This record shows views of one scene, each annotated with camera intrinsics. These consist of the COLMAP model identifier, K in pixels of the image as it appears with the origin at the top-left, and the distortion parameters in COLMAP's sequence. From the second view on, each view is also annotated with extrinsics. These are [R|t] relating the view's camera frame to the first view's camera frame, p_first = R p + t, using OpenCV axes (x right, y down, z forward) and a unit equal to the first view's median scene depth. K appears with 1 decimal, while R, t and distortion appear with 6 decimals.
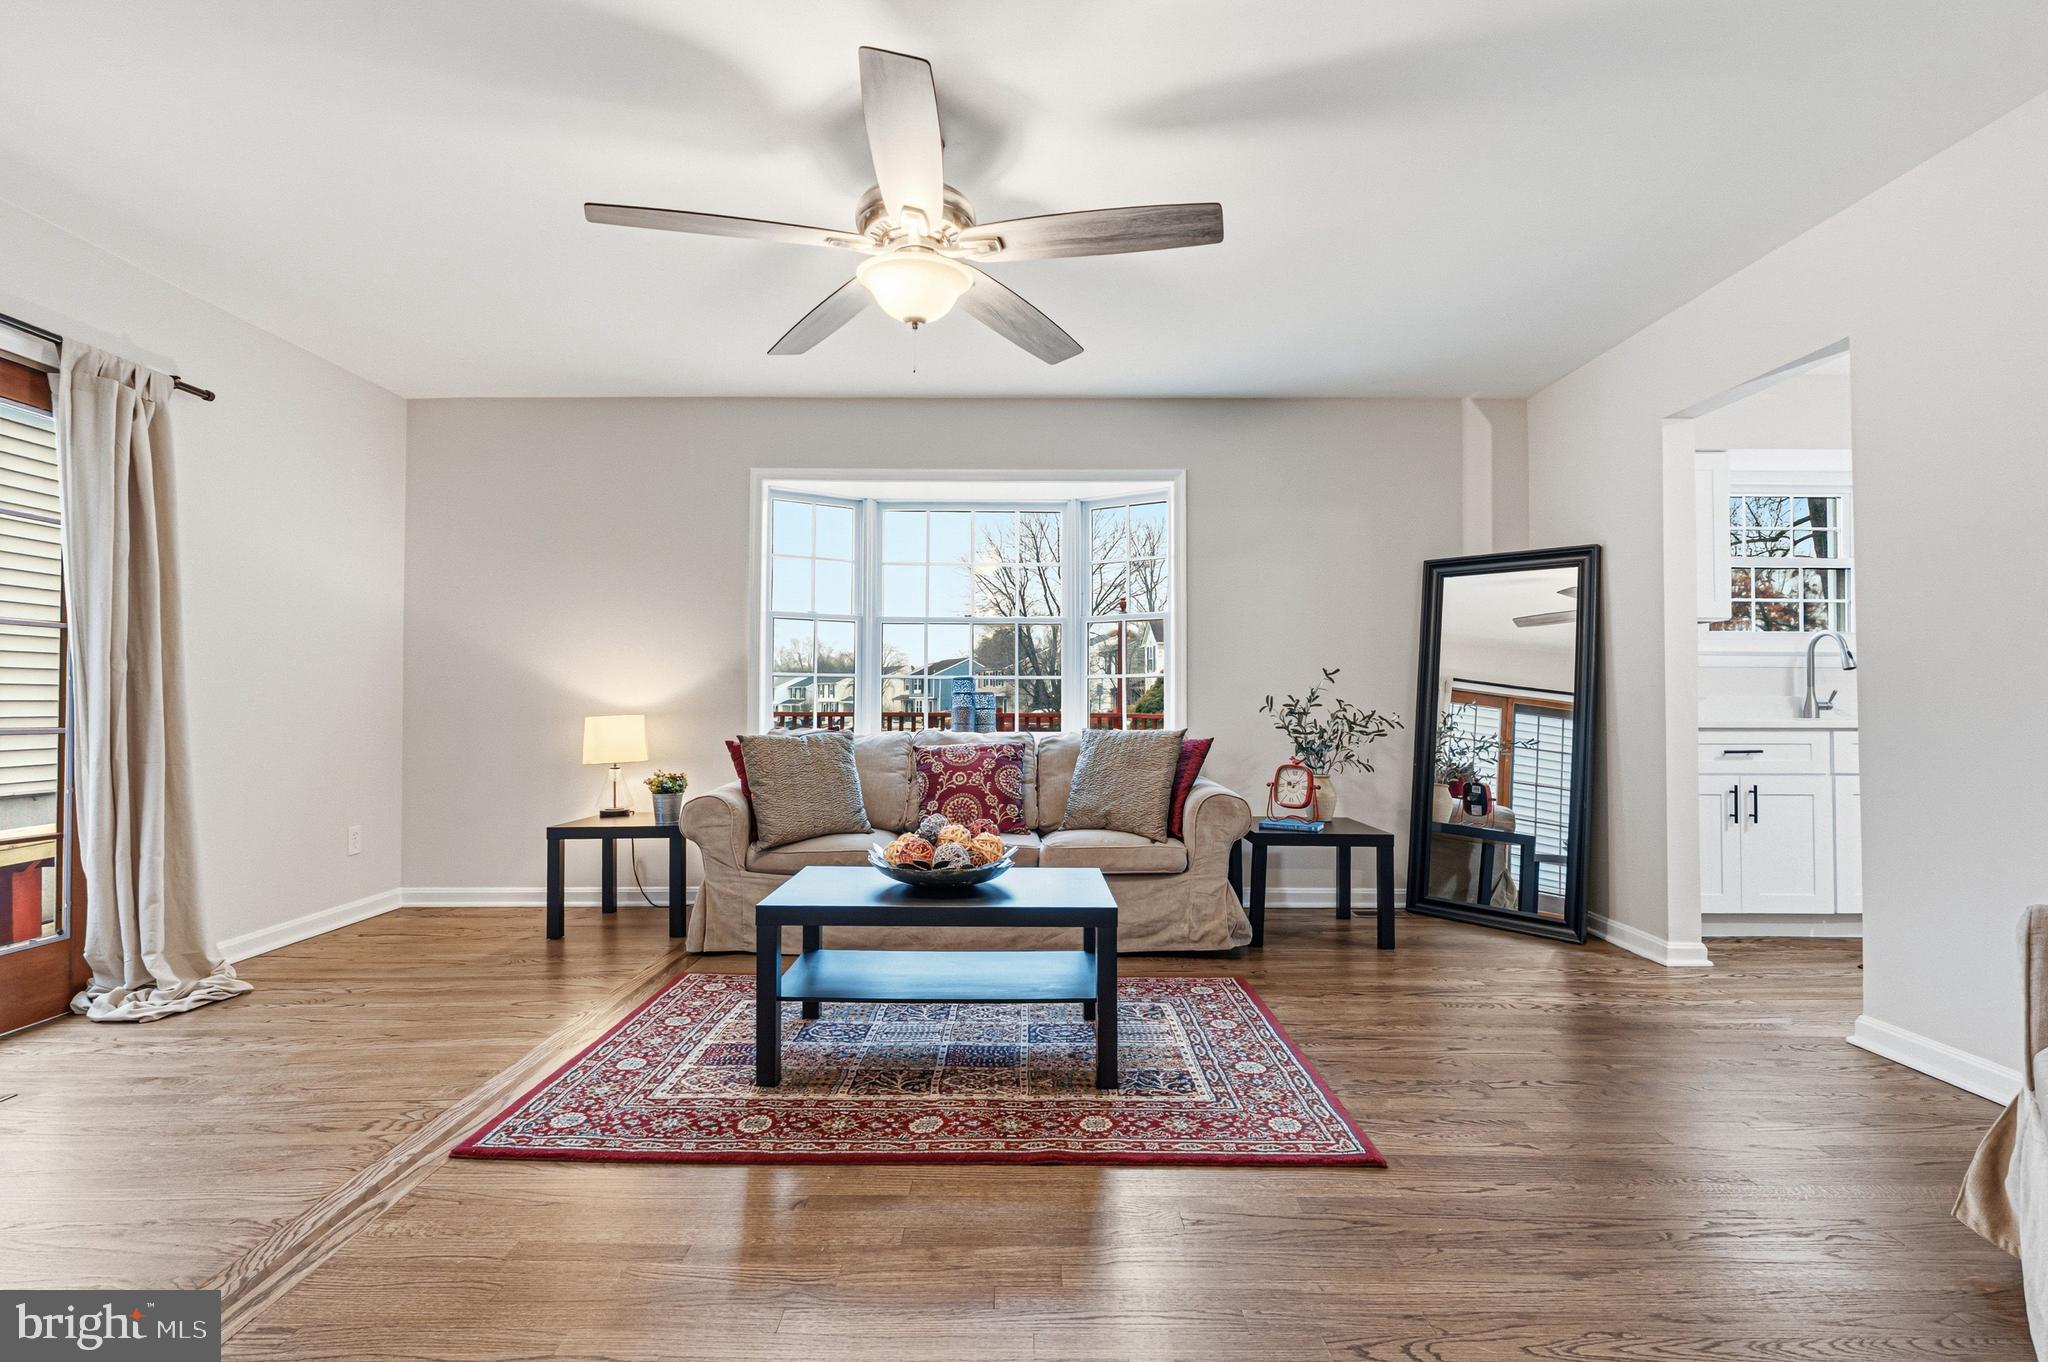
lens RADIAL K [[936.5, 0, 1020.2], [0, 936.5, 662.2], [0, 0, 1]] dist [-0.000620, -0.000166]
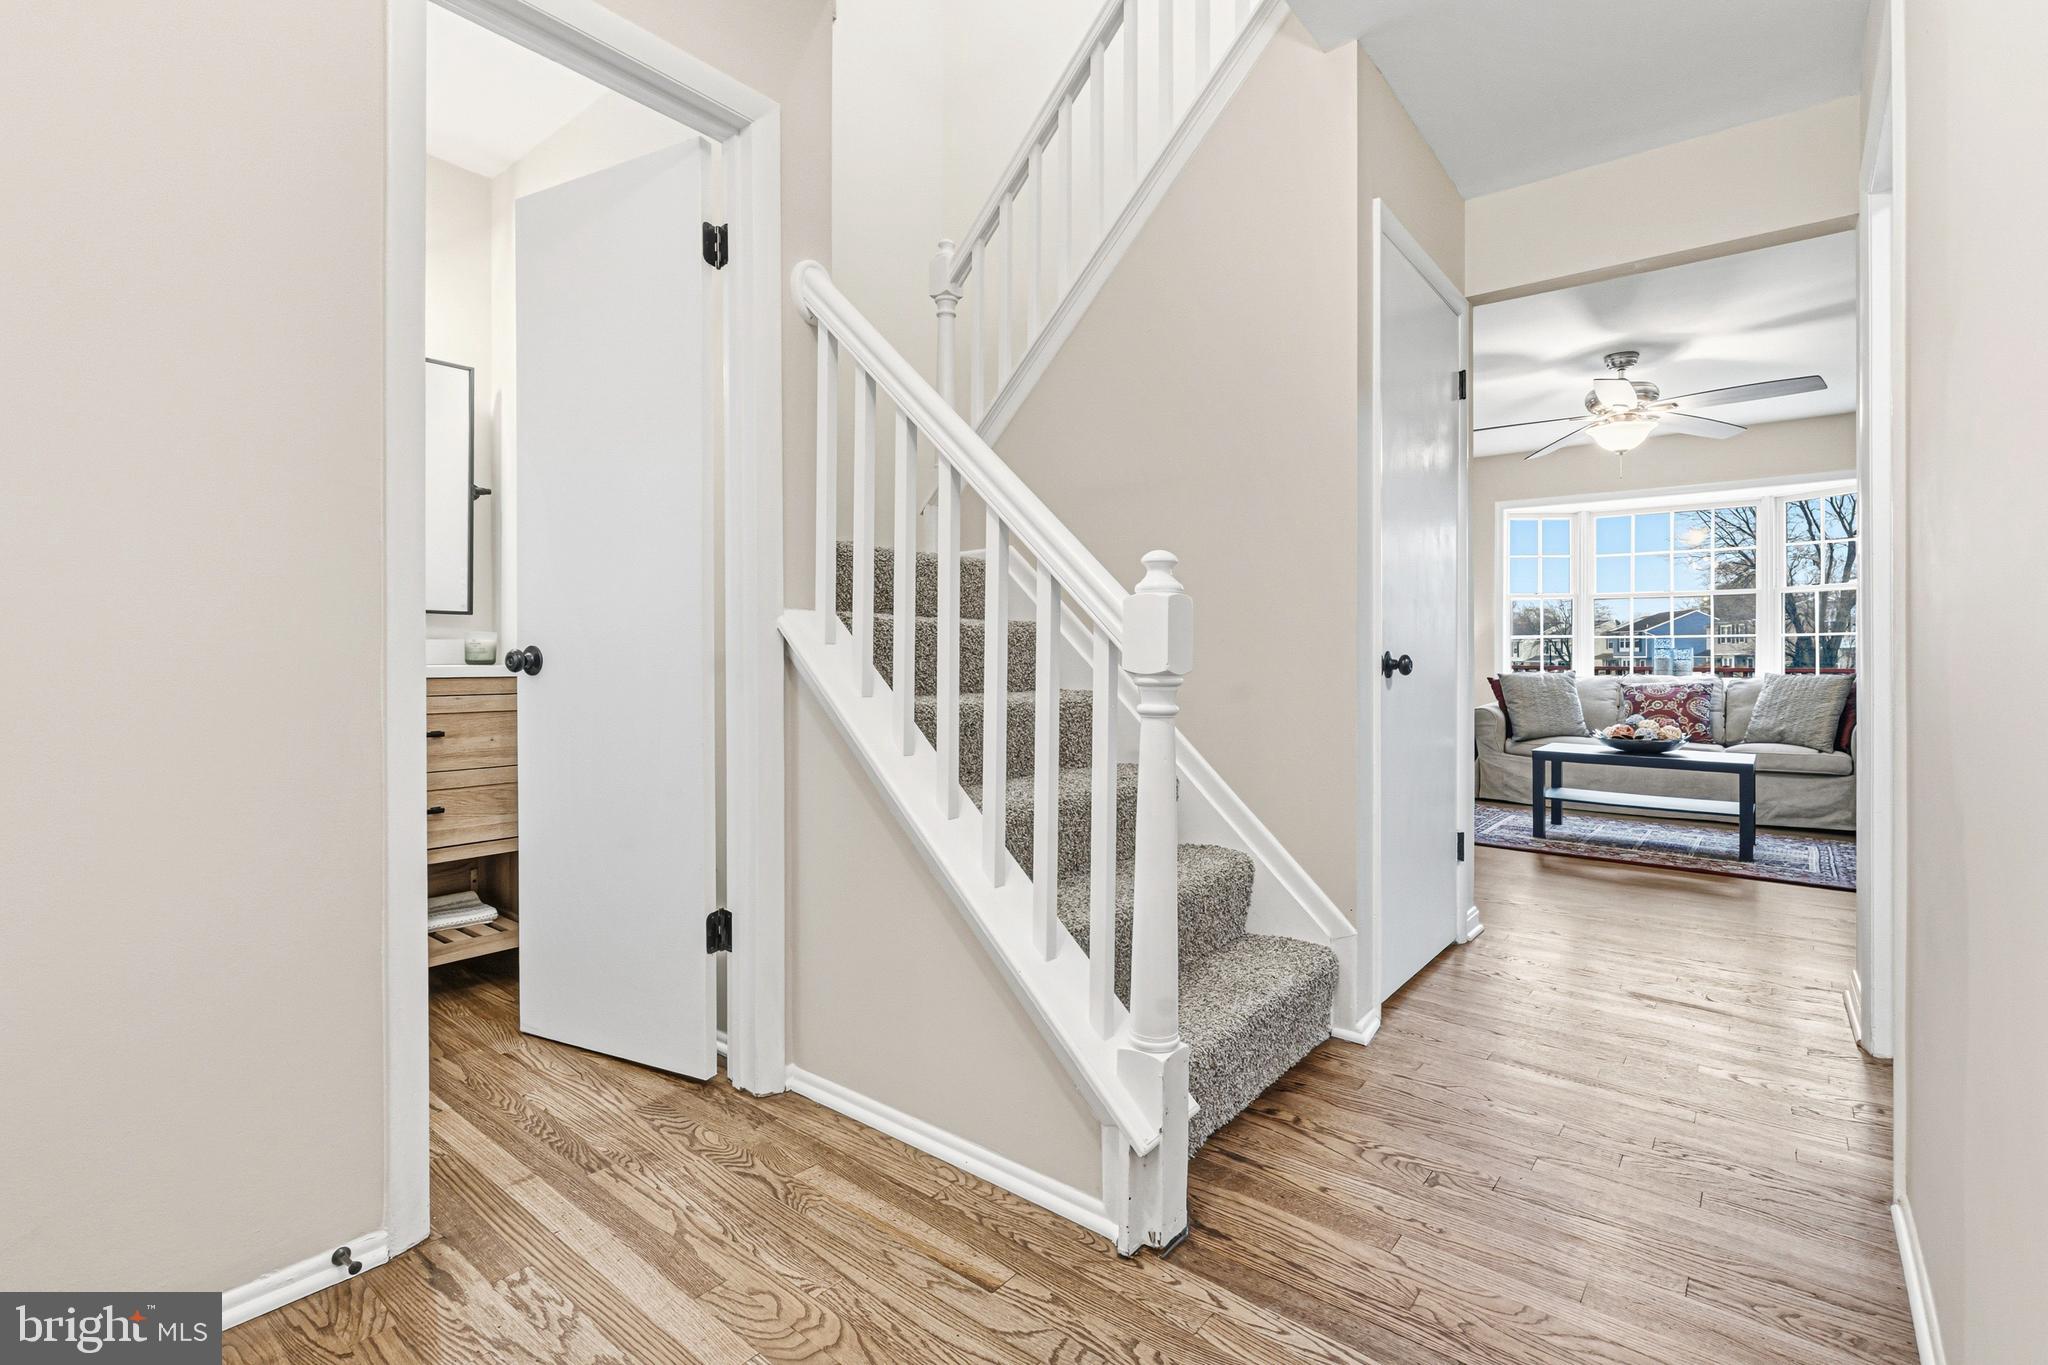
lens RADIAL K [[936.5, 0, 1020.2], [0, 936.5, 663.7], [0, 0, 1]] dist [-0.000620, -0.000166]
pose [[0.776501, 0.004377, -0.630101, 0.122225], [0.023756, 0.999062, 0.036215, -0.028872], [0.629668, -0.043090, 0.775668, -1.122544]]
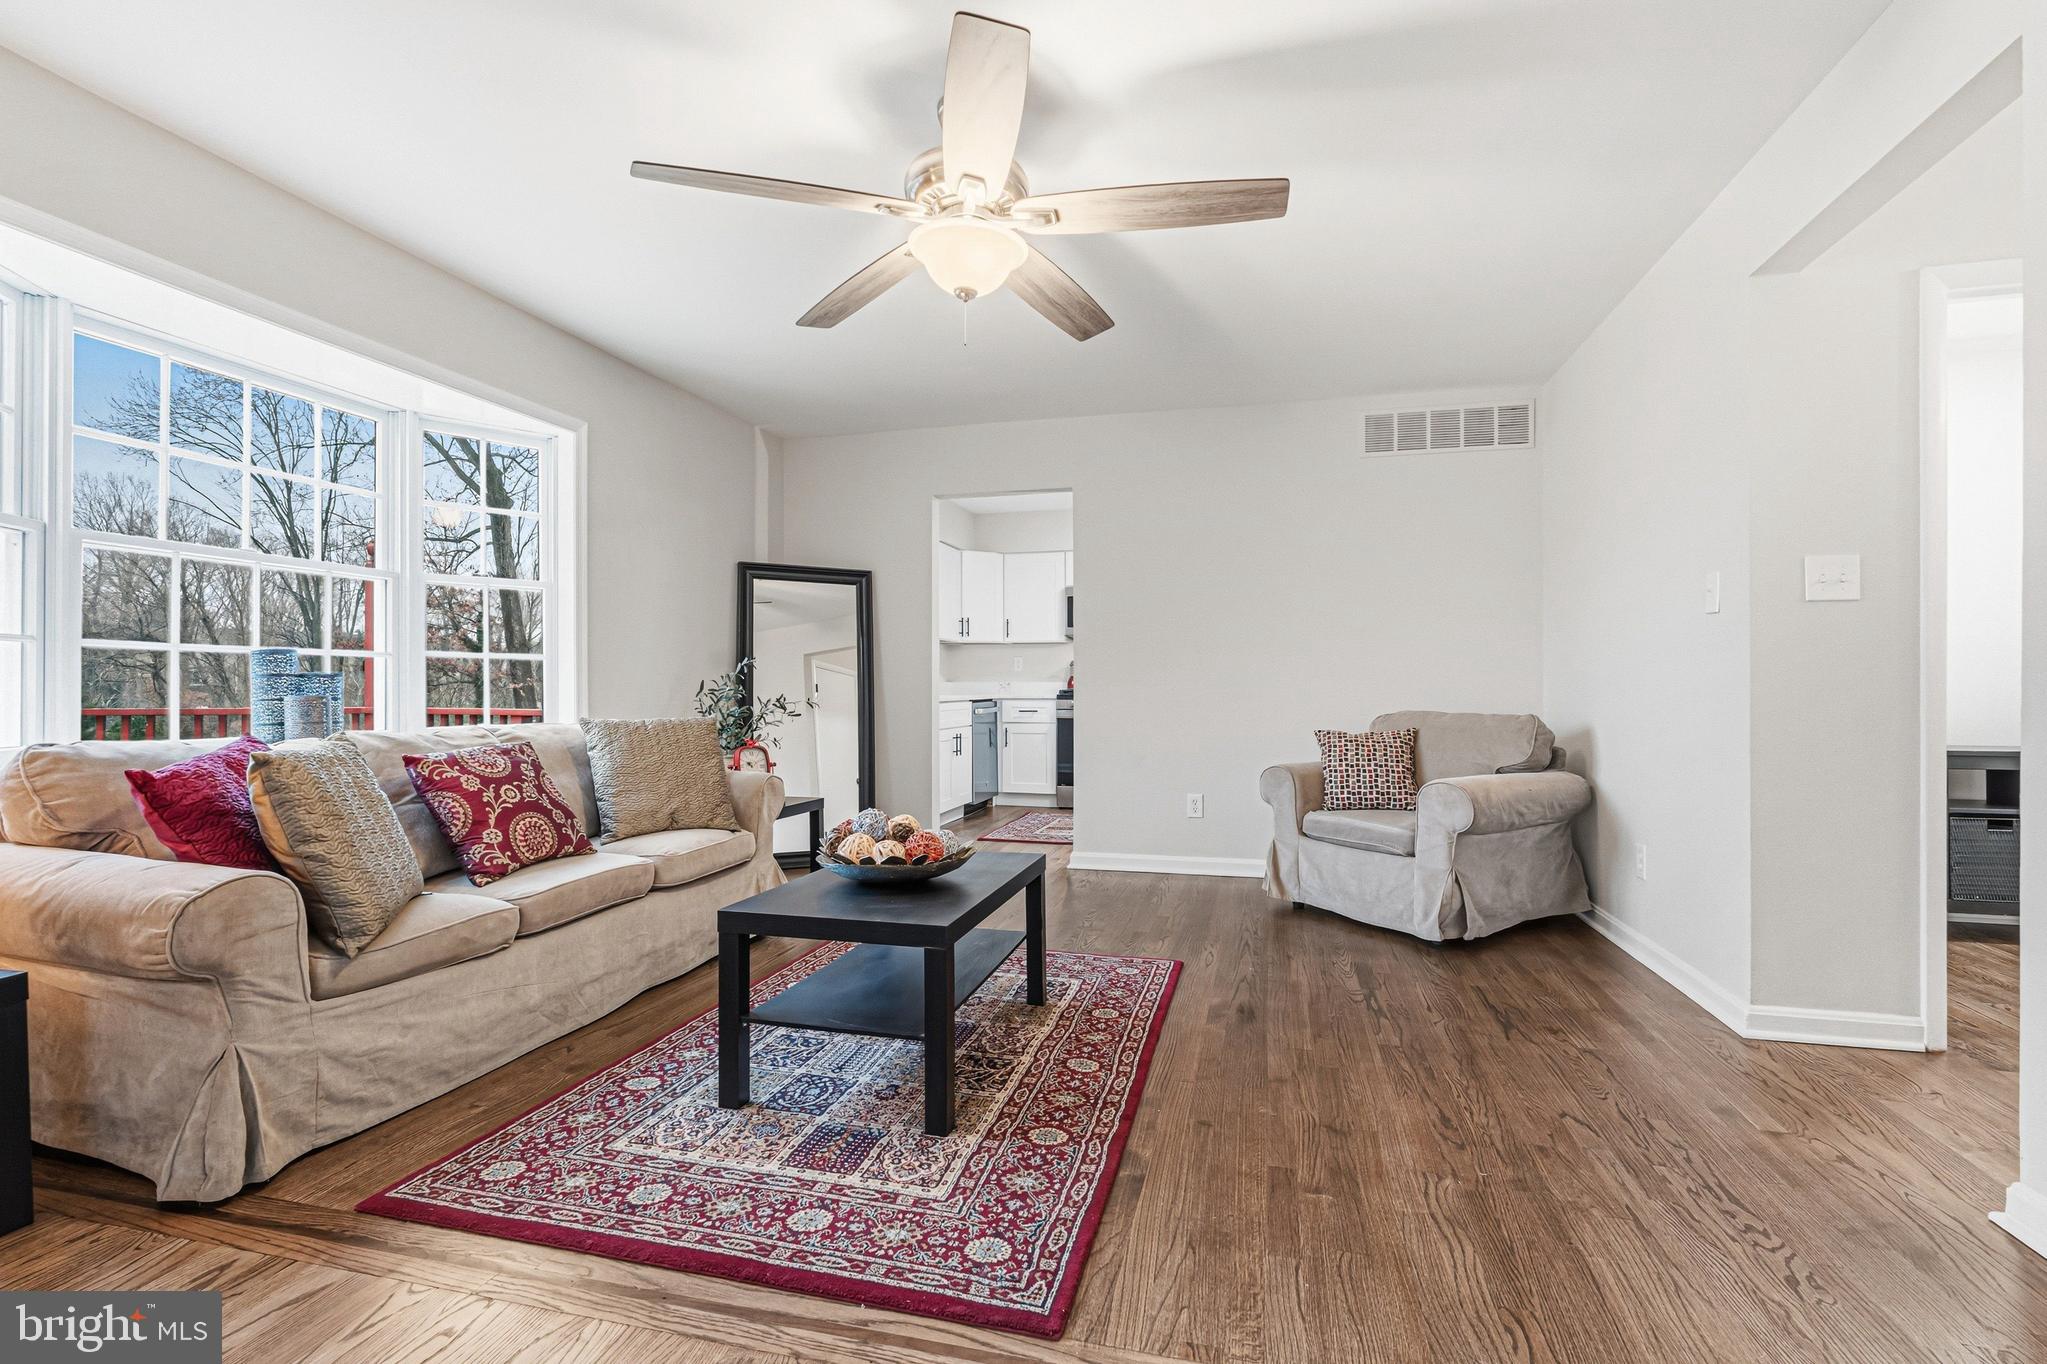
lens RADIAL K [[926.4, 0, 1023.5], [0, 926.4, 682.0], [0, 0, 1]] dist [-0.000779, -0.000047]
pose [[0.255475, 0.003095, 0.966811, -0.913802], [-0.041331, 0.999116, 0.007724, 0.022591], [-0.965932, -0.041932, 0.255377, 0.616045]]
